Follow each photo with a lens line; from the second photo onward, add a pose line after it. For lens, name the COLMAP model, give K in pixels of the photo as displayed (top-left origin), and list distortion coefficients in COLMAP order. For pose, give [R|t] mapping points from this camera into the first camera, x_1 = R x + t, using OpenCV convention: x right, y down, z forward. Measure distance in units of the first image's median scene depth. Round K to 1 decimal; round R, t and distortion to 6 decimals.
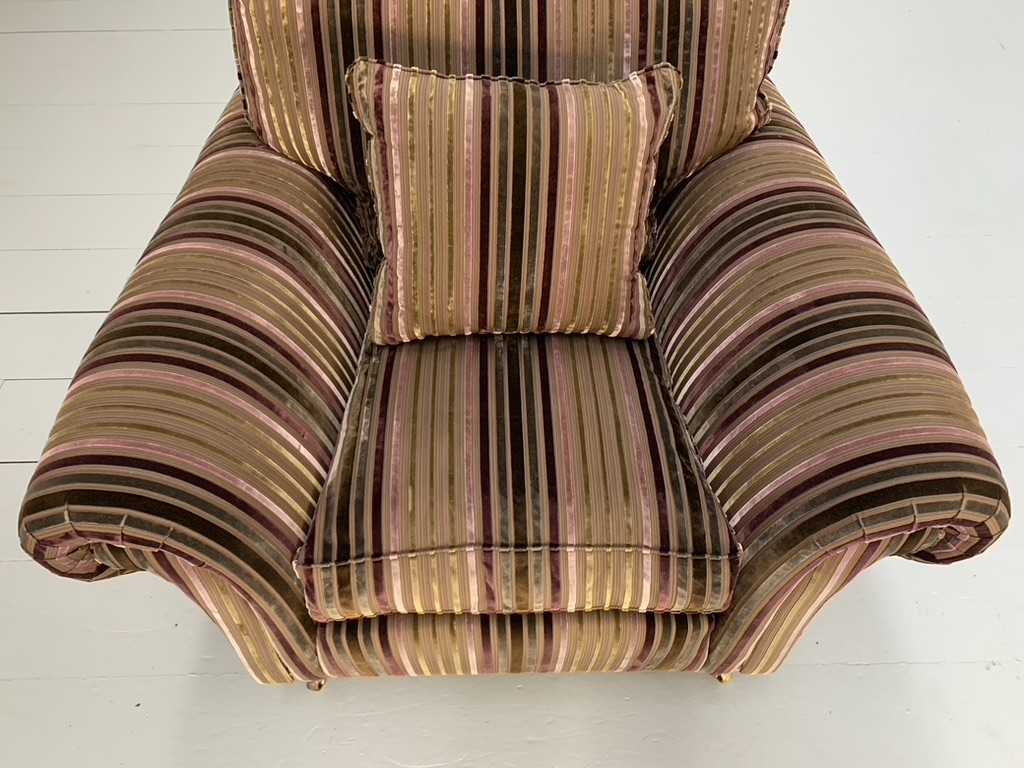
lens RADIAL K [[793.9, 0, 505.8], [0, 793.9, 388.8], [0, 0, 1]] dist [0.039347, -0.073892]
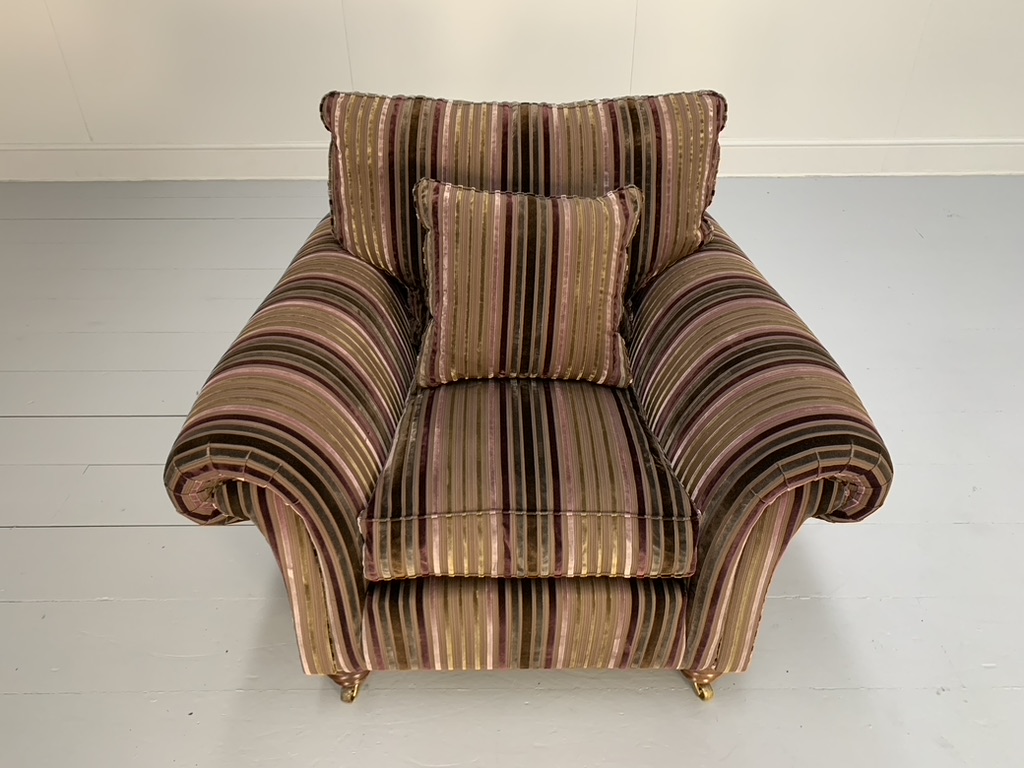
lens RADIAL K [[793.9, 0, 501.0], [0, 793.9, 386.0], [0, 0, 1]] dist [0.039347, -0.073892]
pose [[0.999896, 0.012909, -0.006490, -0.023414], [-0.014181, 0.962820, -0.269771, 0.321766], [0.002766, 0.269835, 0.962903, -0.286408]]
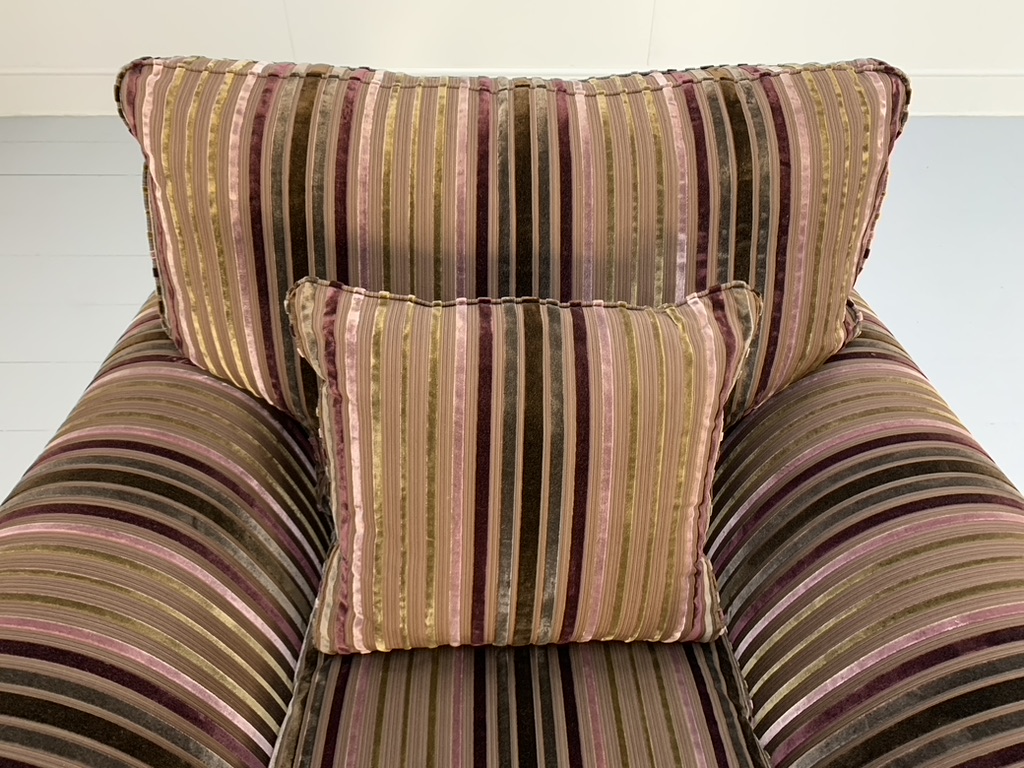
lens RADIAL K [[793.9, 0, 531.4], [0, 793.9, 362.6], [0, 0, 1]] dist [0.039347, -0.073892]
pose [[0.999661, 0.009321, 0.024324, -0.002580], [-0.005208, 0.986456, -0.163944, -0.207859], [-0.025522, 0.163762, 0.986170, 0.300646]]
